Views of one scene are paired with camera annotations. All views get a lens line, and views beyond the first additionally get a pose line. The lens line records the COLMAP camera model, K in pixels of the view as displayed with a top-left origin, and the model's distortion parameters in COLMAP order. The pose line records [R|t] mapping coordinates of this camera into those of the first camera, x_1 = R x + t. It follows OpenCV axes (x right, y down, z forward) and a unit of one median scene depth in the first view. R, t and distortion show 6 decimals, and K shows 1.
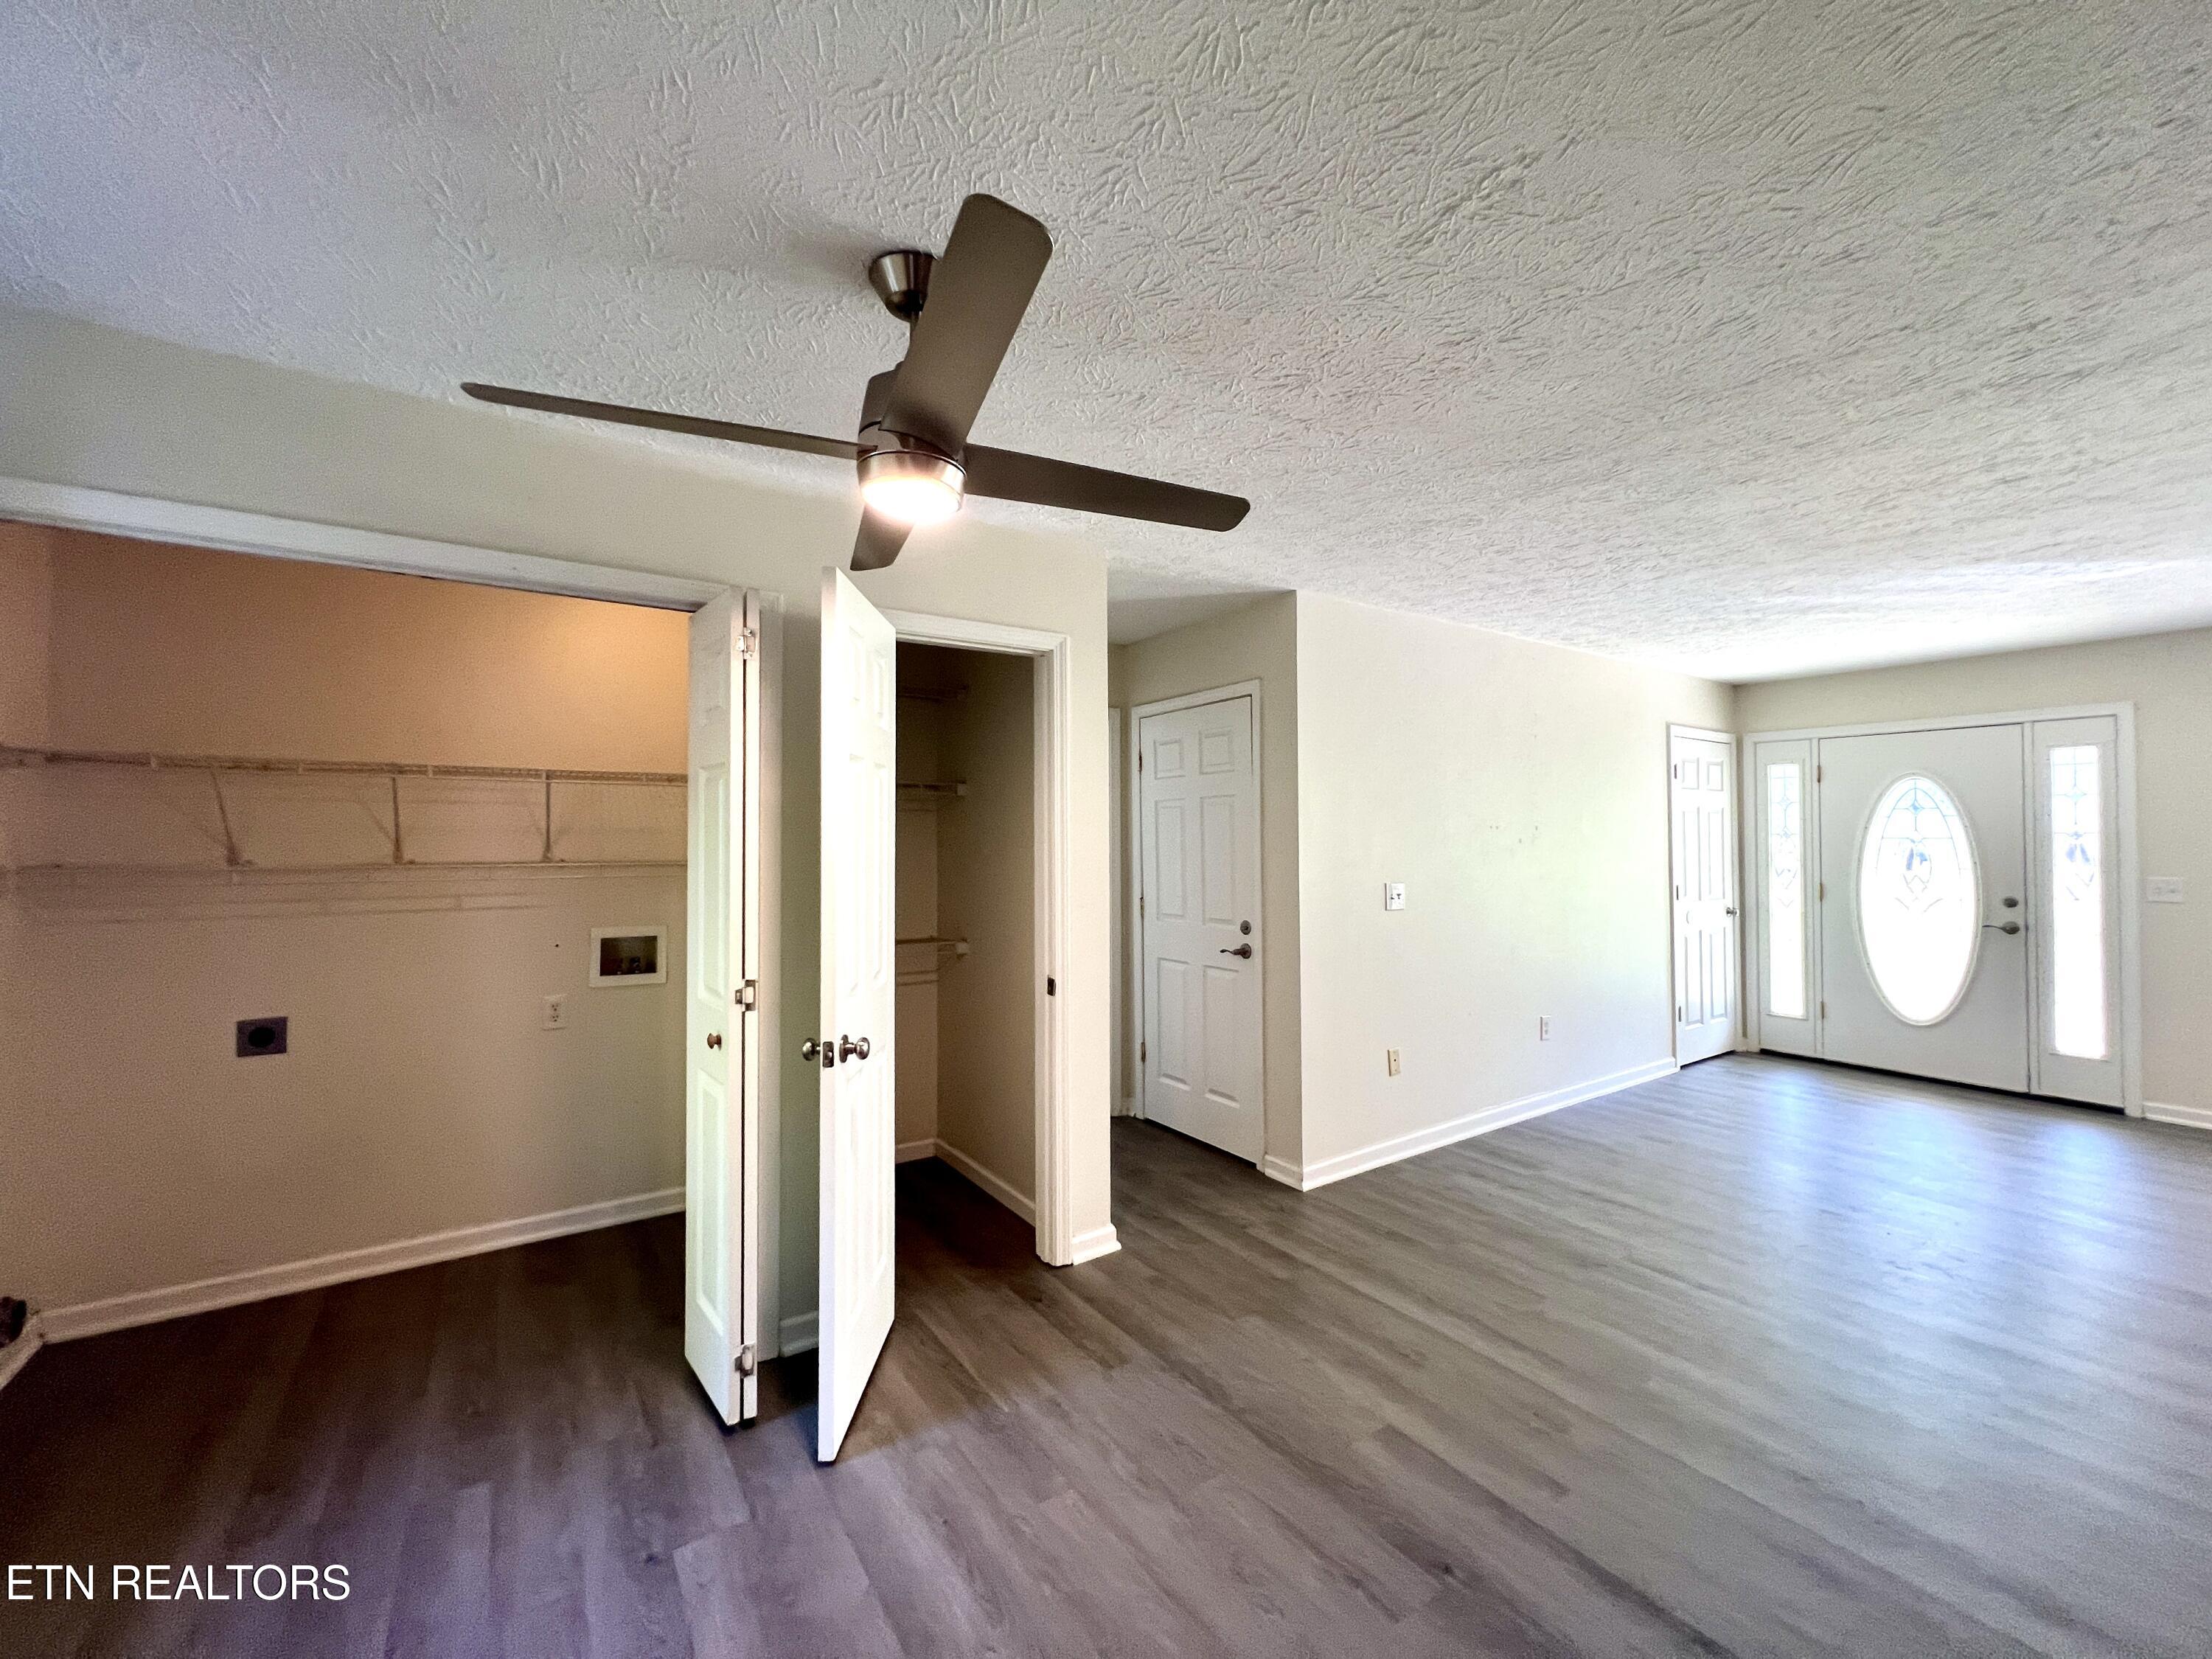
lens RADIAL K [[884.0, 0, 1102.2], [0, 884.0, 826.6], [0, 0, 1]] dist [-0.002466, 0.000897]
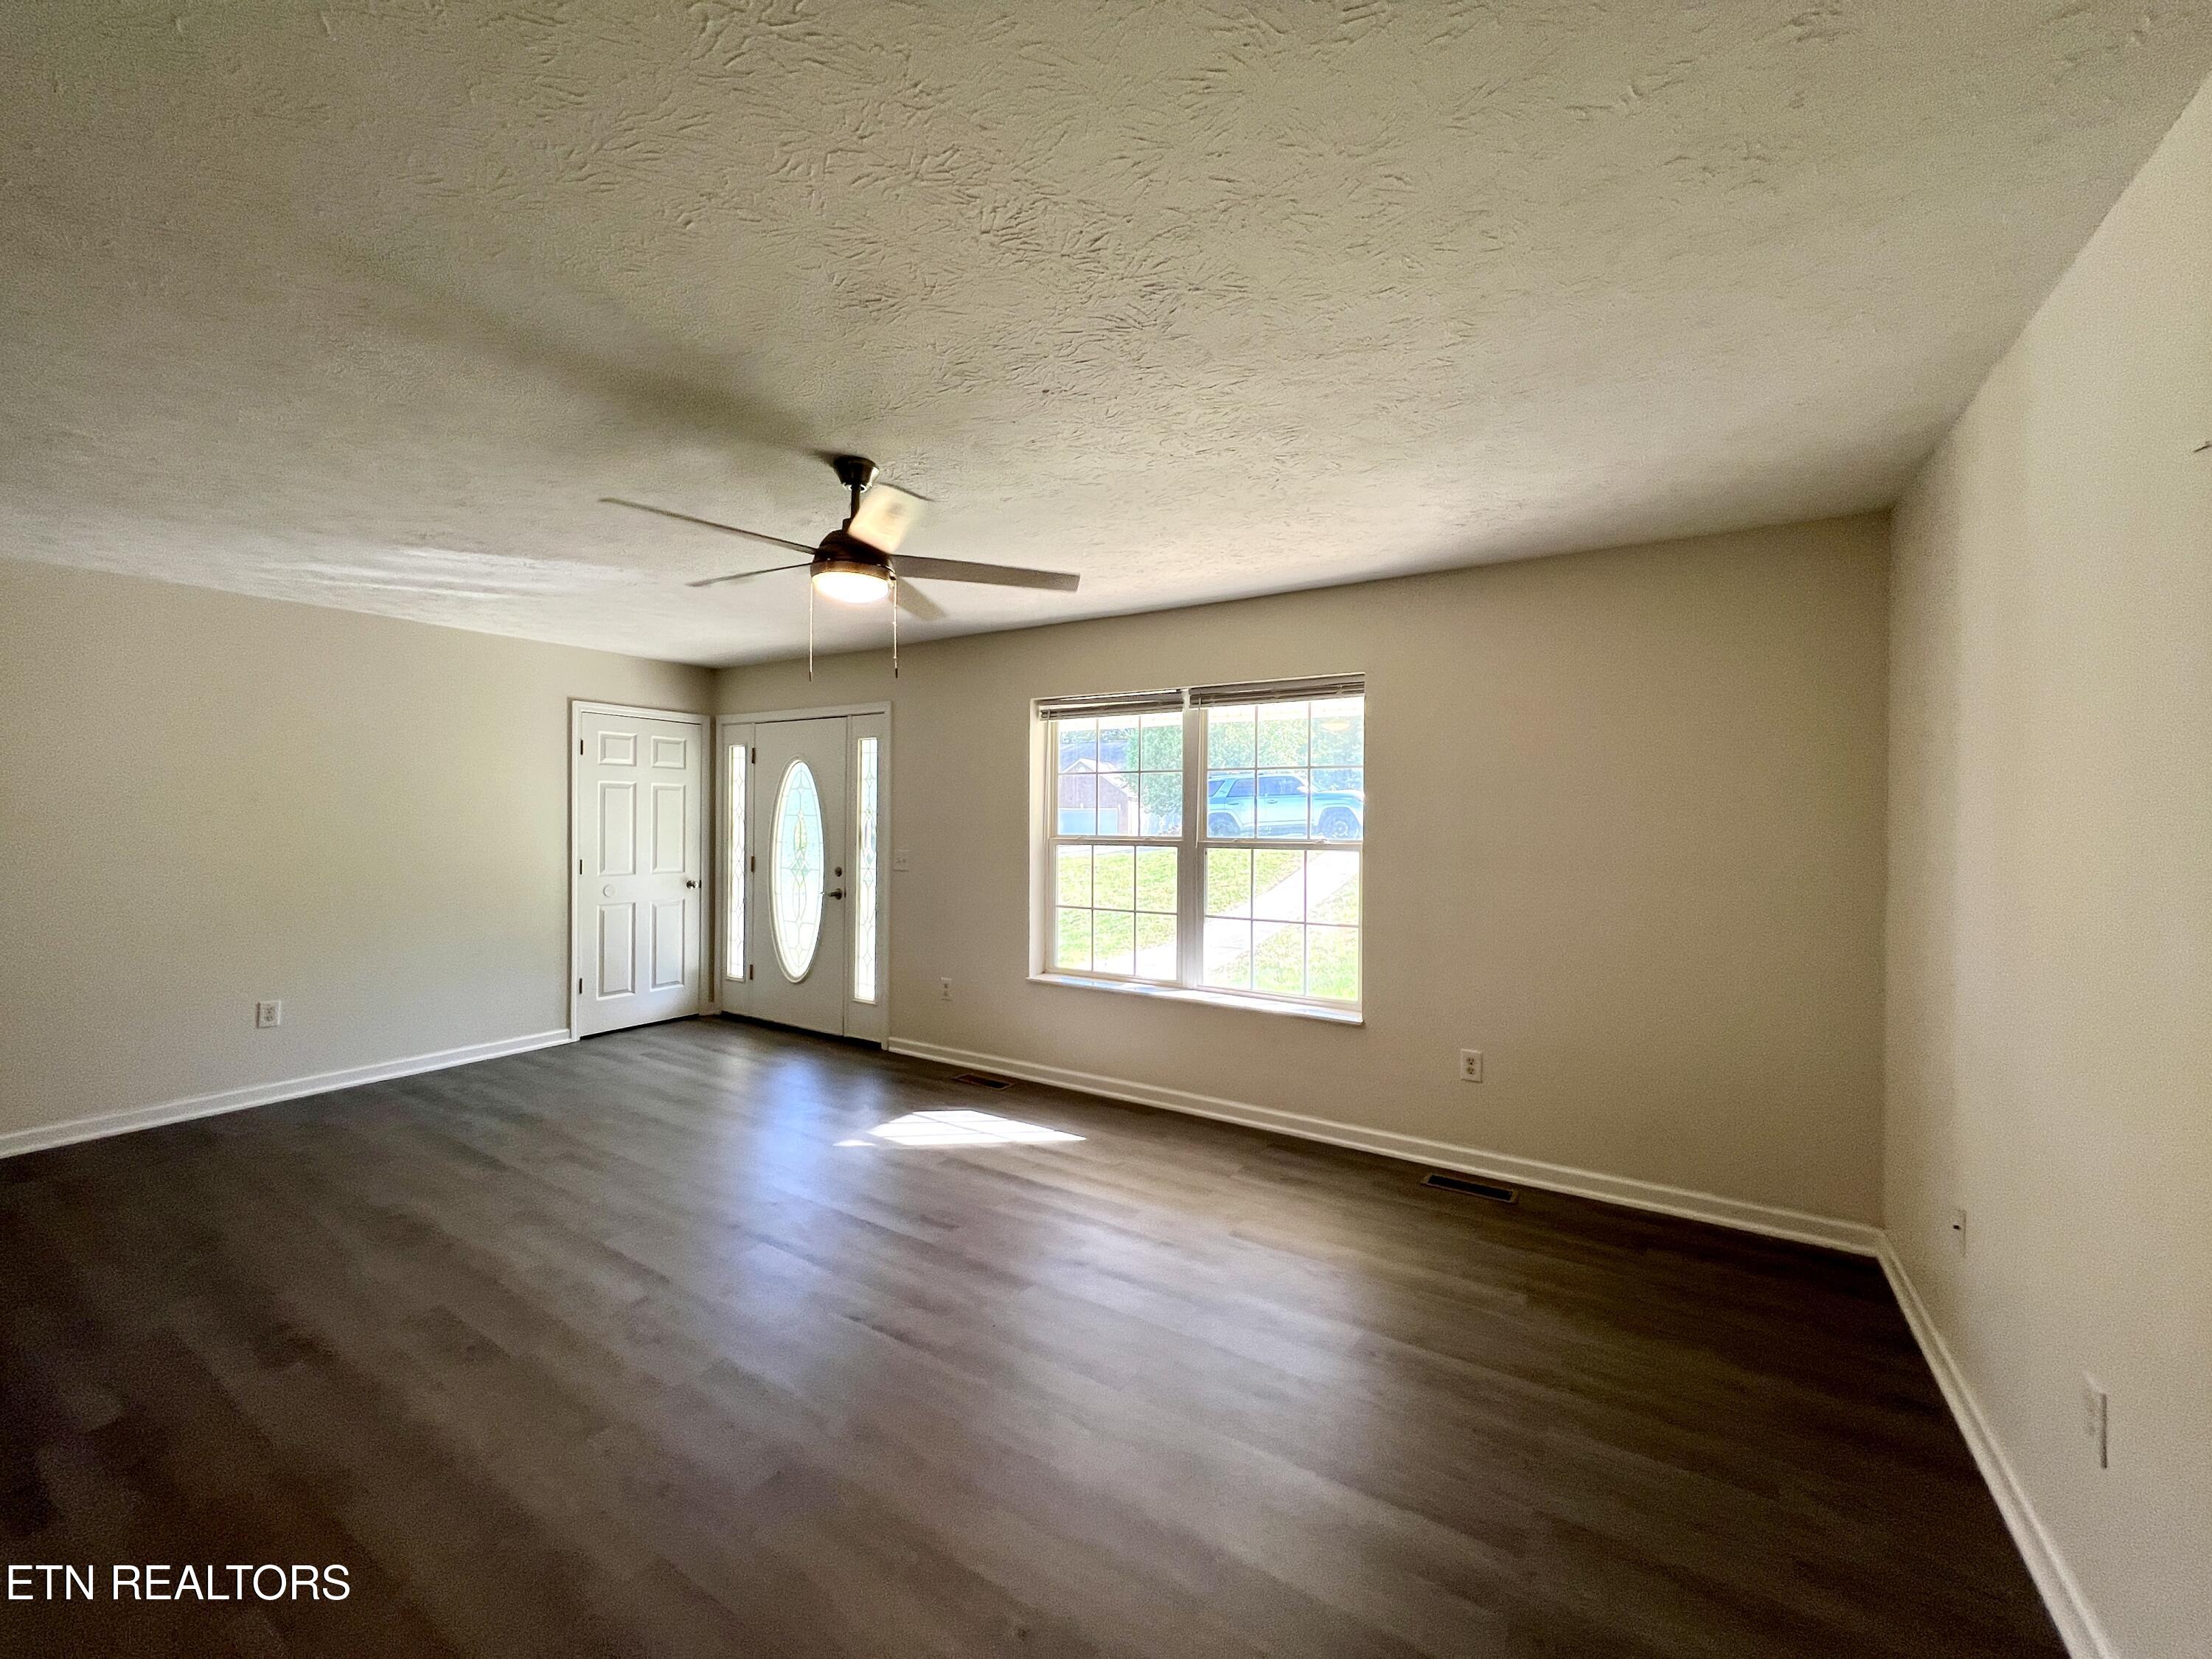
lens RADIAL K [[884.0, 0, 1098.8], [0, 884.0, 825.1], [0, 0, 1]] dist [-0.002466, 0.000897]
pose [[0.916014, 0.006099, 0.401100, 1.095209], [-0.016424, 0.999616, 0.022309, -0.007545], [-0.400810, -0.027023, 0.915763, -0.230614]]
